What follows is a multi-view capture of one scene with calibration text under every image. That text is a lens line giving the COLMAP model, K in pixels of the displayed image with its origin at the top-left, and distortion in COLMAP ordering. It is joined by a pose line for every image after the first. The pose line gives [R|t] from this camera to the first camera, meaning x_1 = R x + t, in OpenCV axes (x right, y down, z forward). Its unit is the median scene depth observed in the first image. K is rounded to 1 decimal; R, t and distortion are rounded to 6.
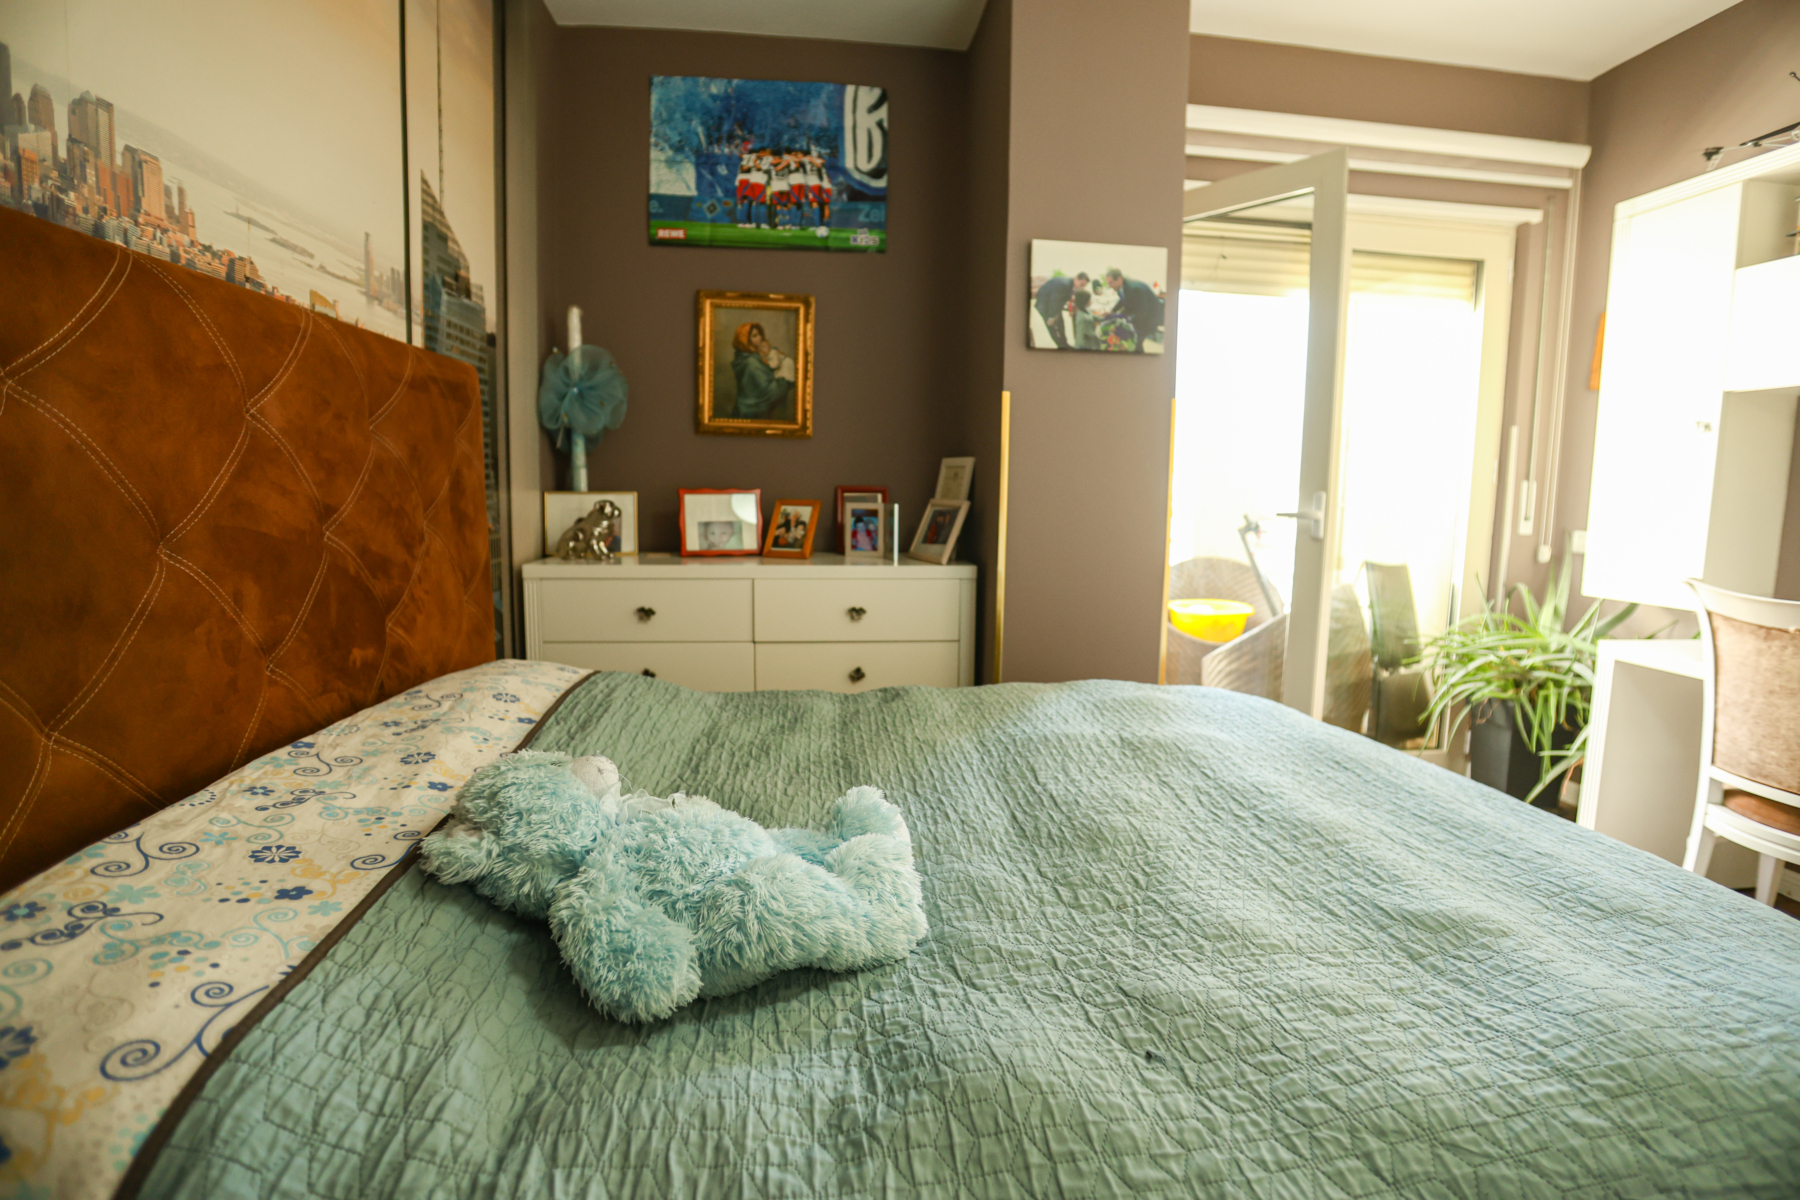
lens RADIAL K [[874.2, 0, 897.9], [0, 874.2, 591.4], [0, 0, 1]] dist [-0.082438, 0.034433]
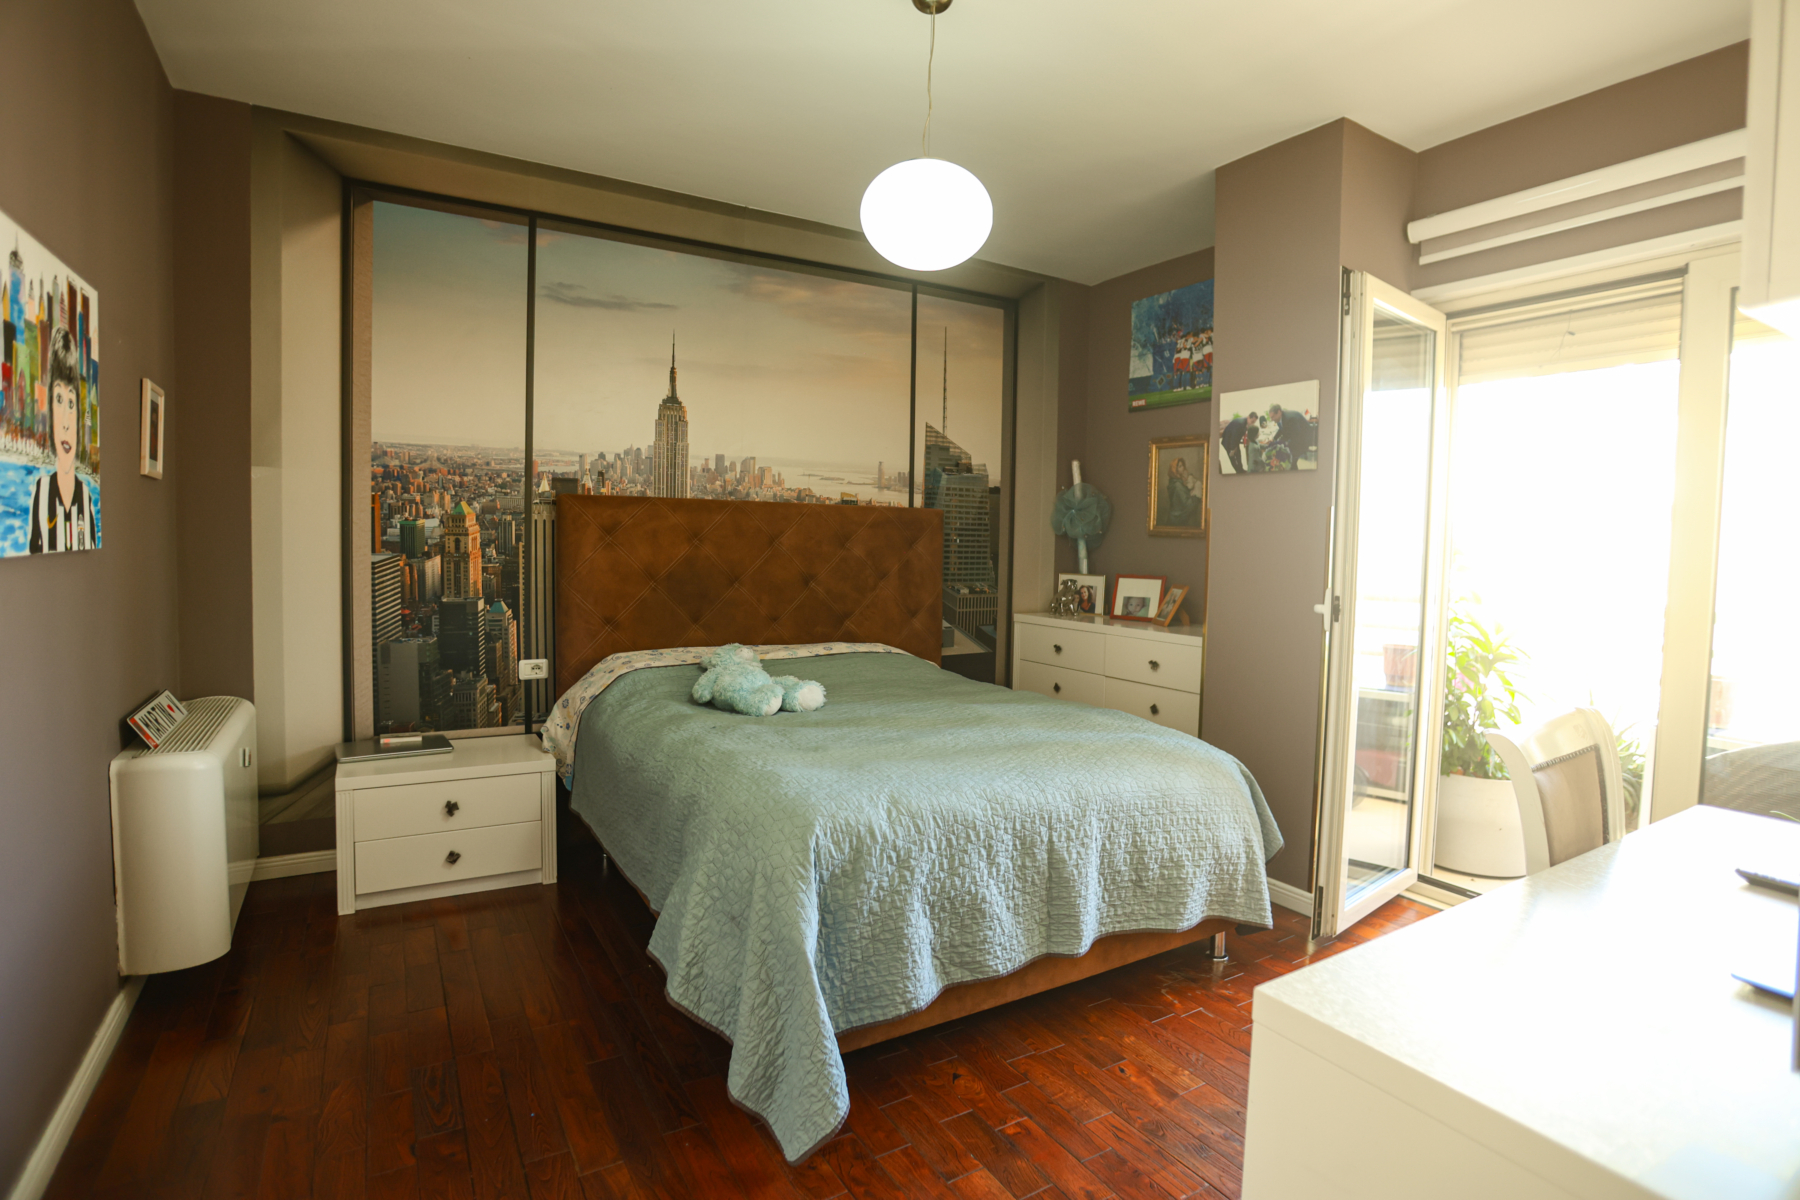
lens RADIAL K [[912.3, 0, 900.0], [0, 912.3, 600.0], [0, 0, 1]] dist [-0.019263, 0.000243]
pose [[0.410168, 0.054879, -0.910357, 1.136380], [-0.129121, 0.991628, 0.001602, -0.029692], [0.902823, 0.116889, 0.413820, 0.012534]]
